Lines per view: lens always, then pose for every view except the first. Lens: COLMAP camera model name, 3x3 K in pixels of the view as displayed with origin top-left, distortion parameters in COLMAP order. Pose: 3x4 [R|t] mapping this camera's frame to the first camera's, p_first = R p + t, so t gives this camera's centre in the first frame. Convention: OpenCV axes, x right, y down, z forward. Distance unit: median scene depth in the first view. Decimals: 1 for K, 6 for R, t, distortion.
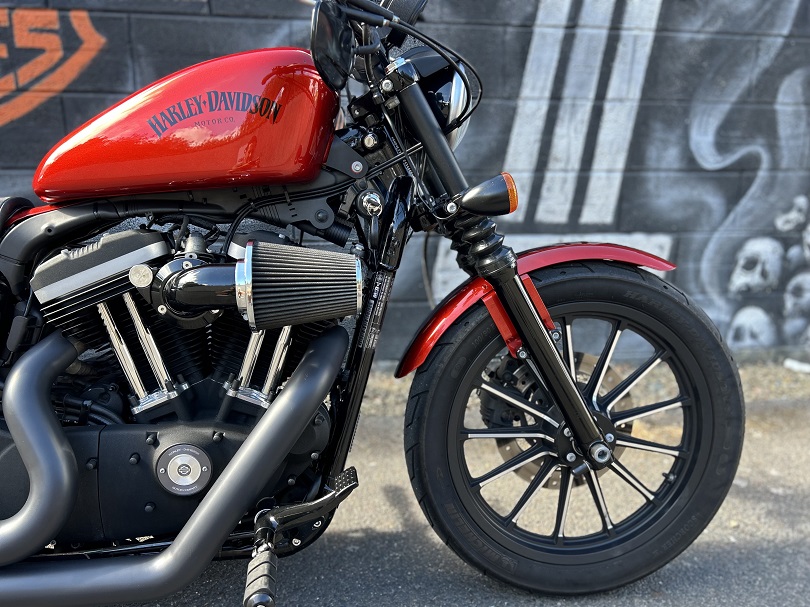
lens RADIAL K [[611.3, 0, 403.3], [0, 611.3, 307.6], [0, 0, 1]] dist [0.051909, -0.058732]
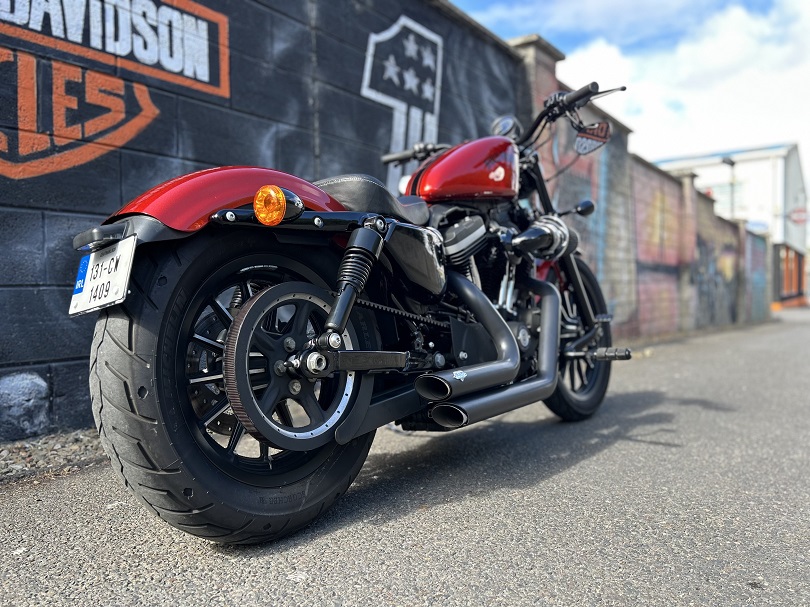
lens RADIAL K [[611.3, 0, 406.0], [0, 611.3, 301.7], [0, 0, 1]] dist [0.051909, -0.058732]
pose [[0.702477, -0.036922, 0.710748, -0.999767], [0.202807, 0.967634, -0.150180, 0.188291], [-0.682199, 0.249642, 0.687229, -0.036618]]
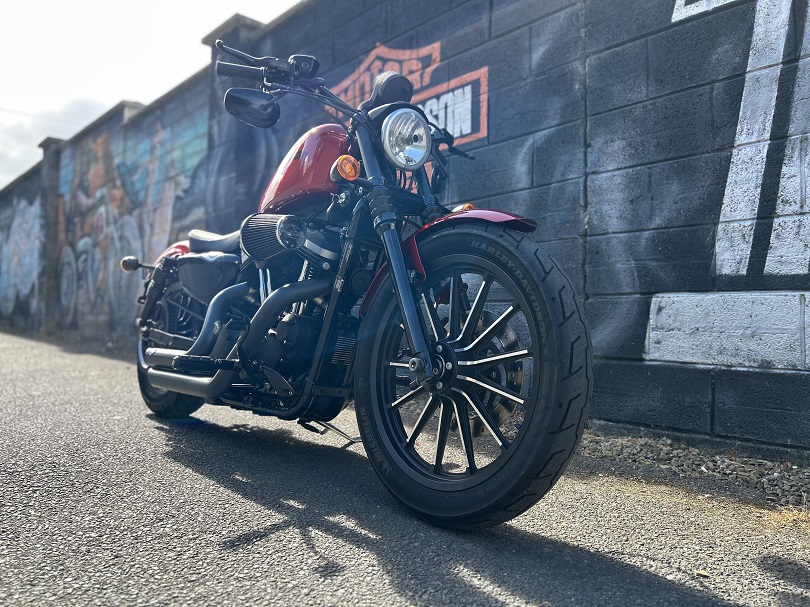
lens RADIAL K [[611.3, 0, 398.2], [0, 611.3, 305.4], [0, 0, 1]] dist [0.051909, -0.058732]
pose [[0.563974, -0.031415, -0.825195, 0.756026], [-0.222092, 0.956688, -0.188209, 0.208791], [0.795367, 0.289414, 0.532570, 0.174383]]
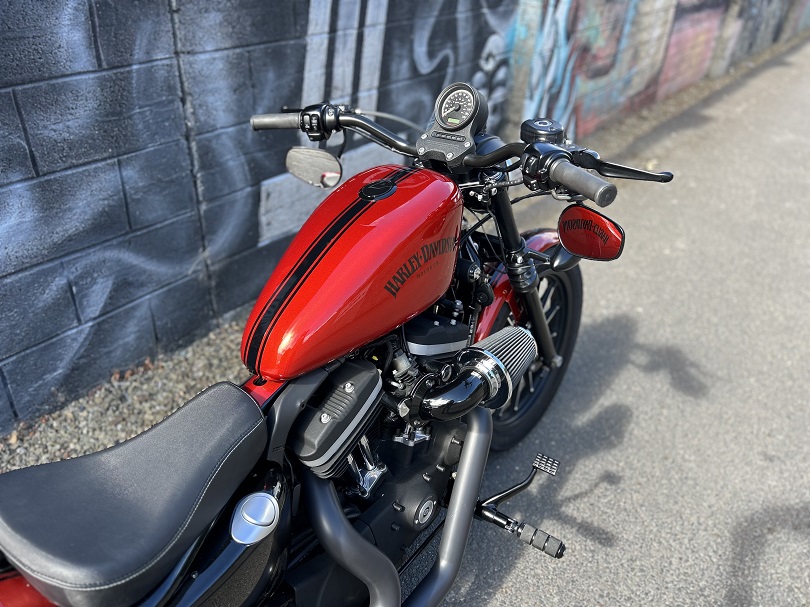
lens RADIAL K [[611.3, 0, 408.8], [0, 611.3, 304.1], [0, 0, 1]] dist [0.051909, -0.058732]
pose [[0.708160, -0.359289, 0.607799, -0.533545], [0.126992, 0.911619, 0.390926, -0.350651], [-0.694537, -0.199652, 0.691200, 0.096018]]
